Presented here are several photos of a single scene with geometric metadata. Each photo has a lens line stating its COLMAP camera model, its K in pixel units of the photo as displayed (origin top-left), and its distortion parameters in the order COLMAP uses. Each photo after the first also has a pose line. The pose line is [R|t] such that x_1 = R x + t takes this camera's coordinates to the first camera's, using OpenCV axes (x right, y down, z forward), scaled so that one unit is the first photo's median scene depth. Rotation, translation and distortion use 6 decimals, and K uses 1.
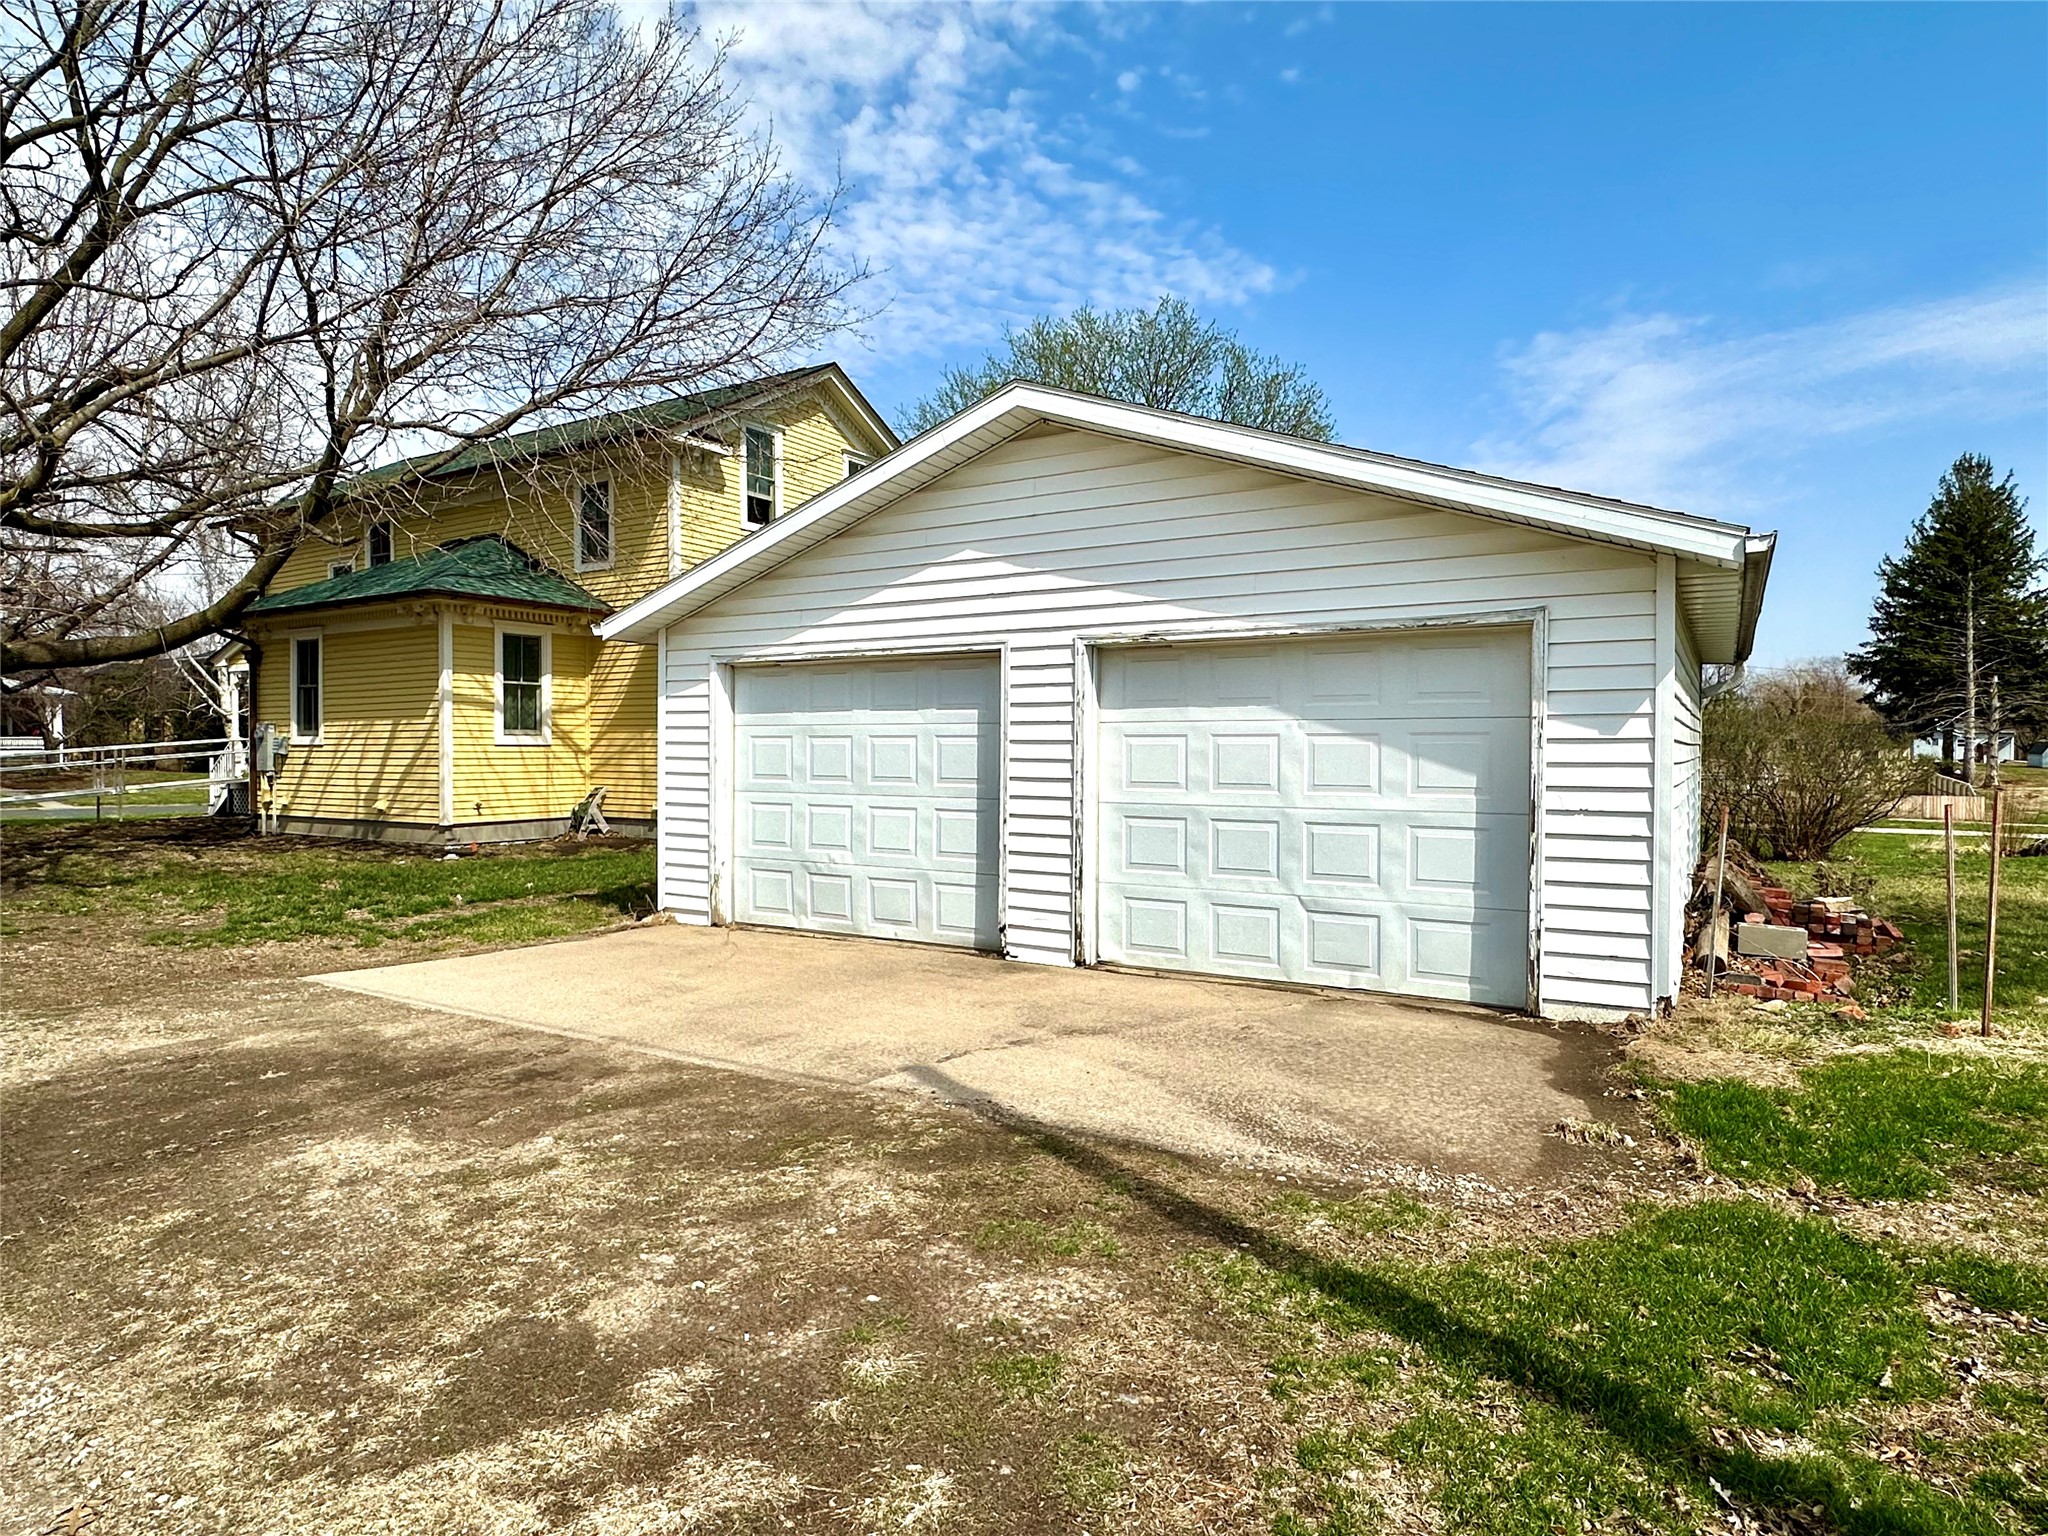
lens RADIAL K [[1141.1, 0, 1013.0], [0, 1141.1, 769.2], [0, 0, 1]] dist [0.016766, 0.000283]
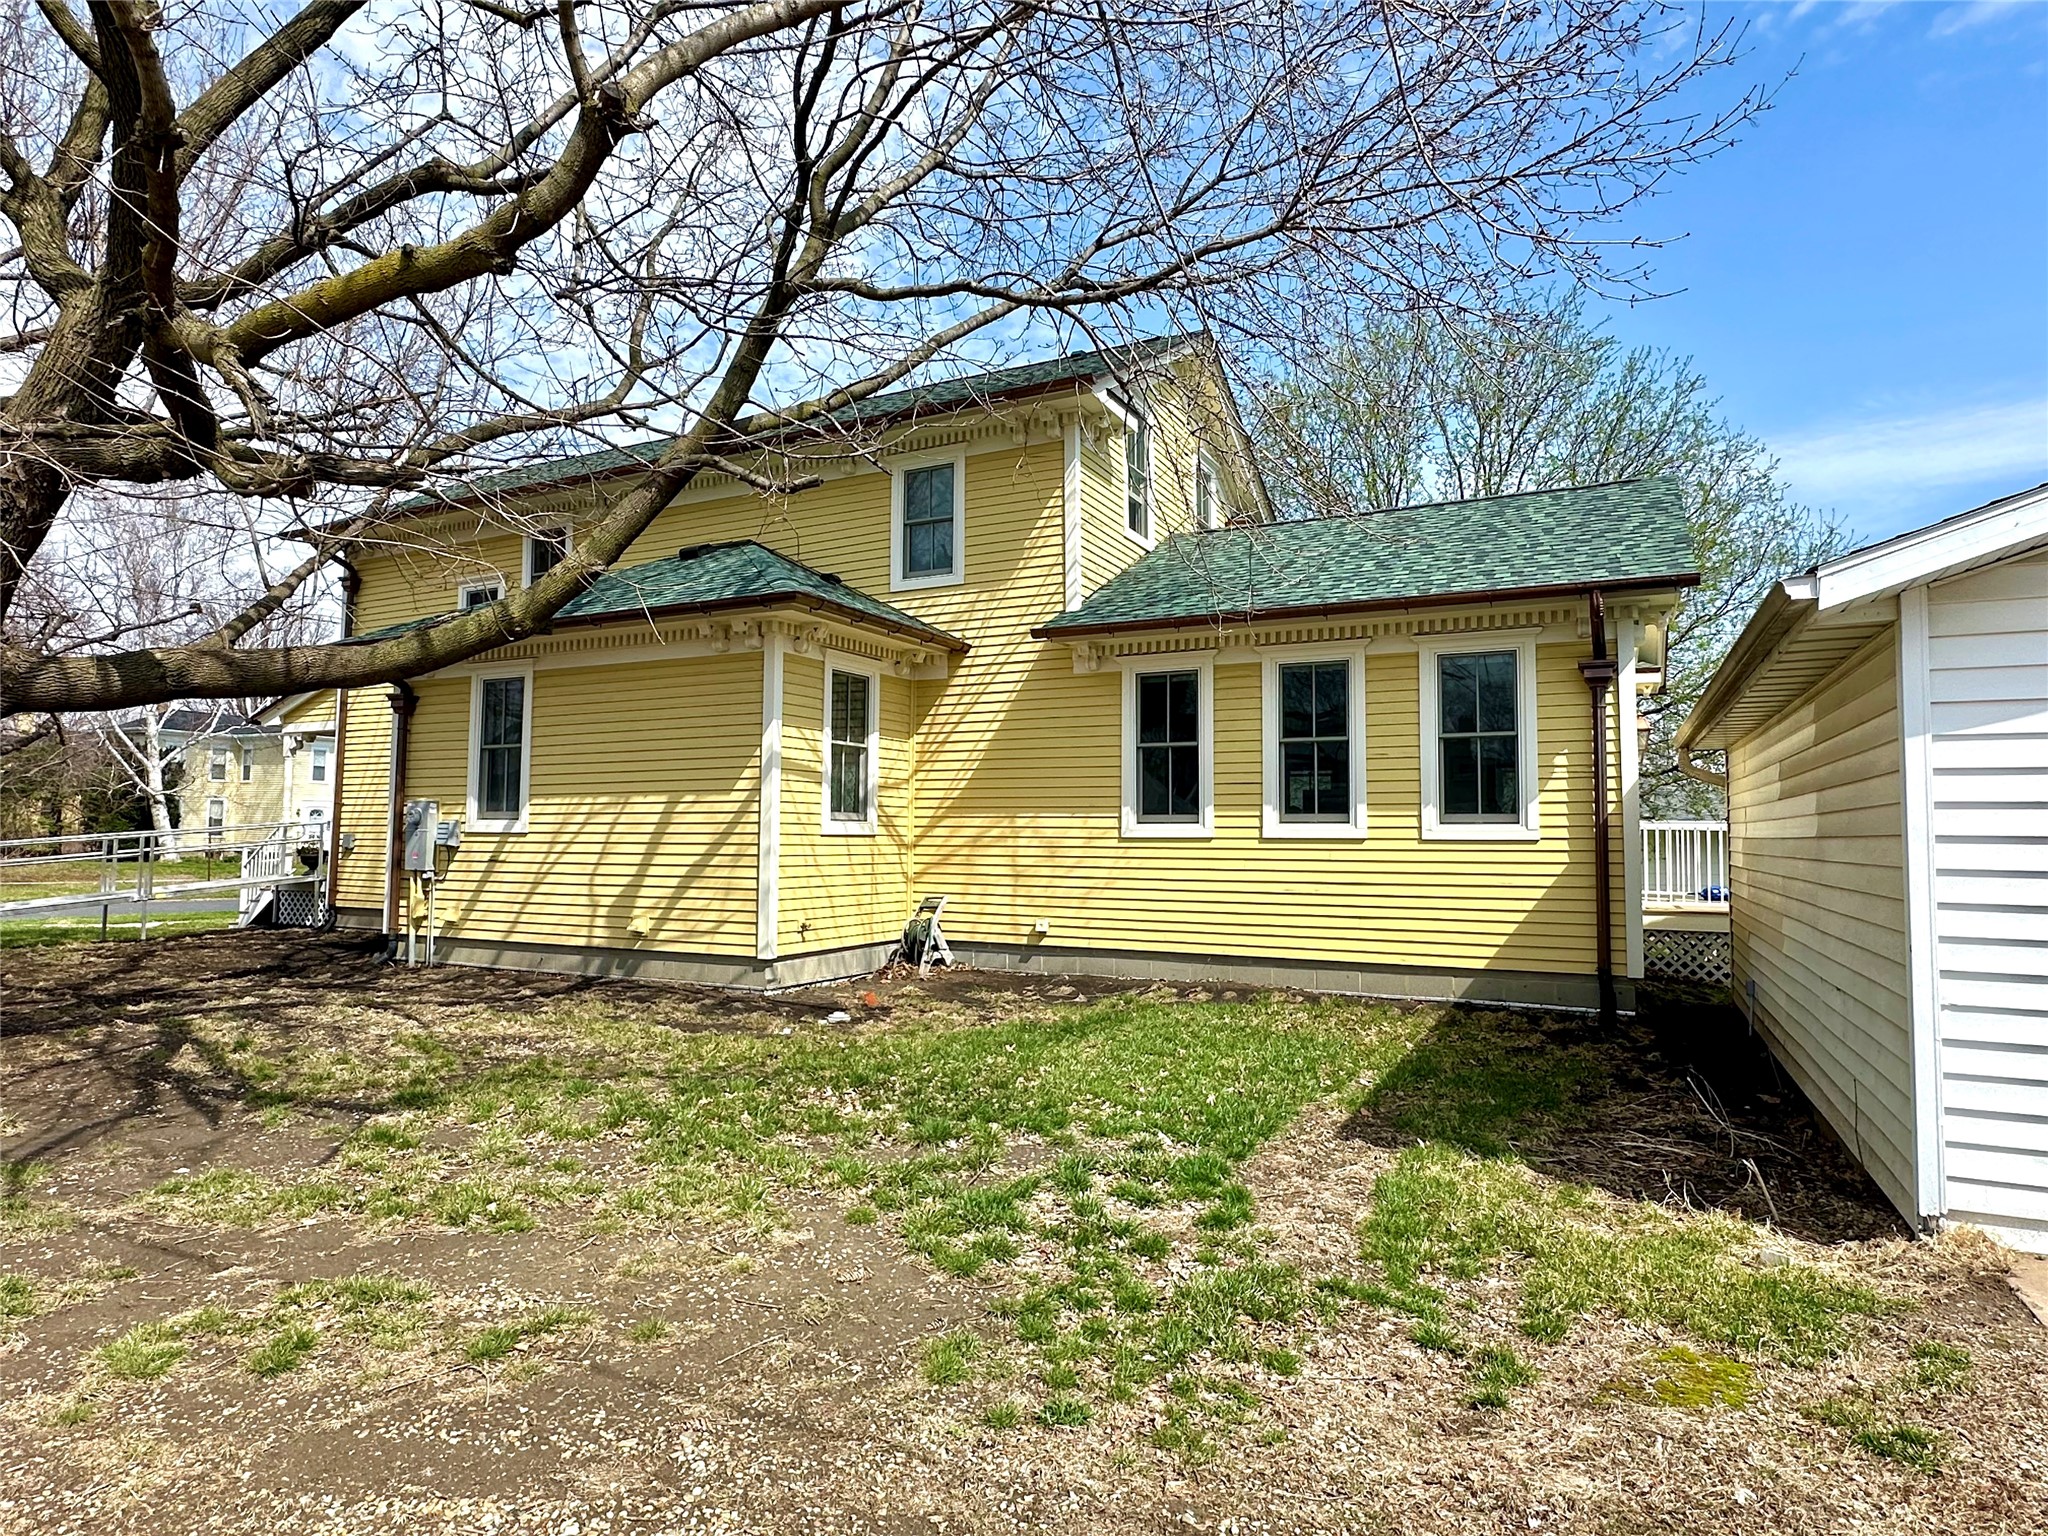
lens RADIAL K [[1141.1, 0, 1033.9], [0, 1141.1, 769.4], [0, 0, 1]] dist [0.016766, 0.000283]
pose [[0.996277, 0.011918, 0.085382, -0.370319], [-0.005185, 0.996889, -0.078652, -0.007193], [-0.086054, 0.077916, 0.993239, 0.311363]]
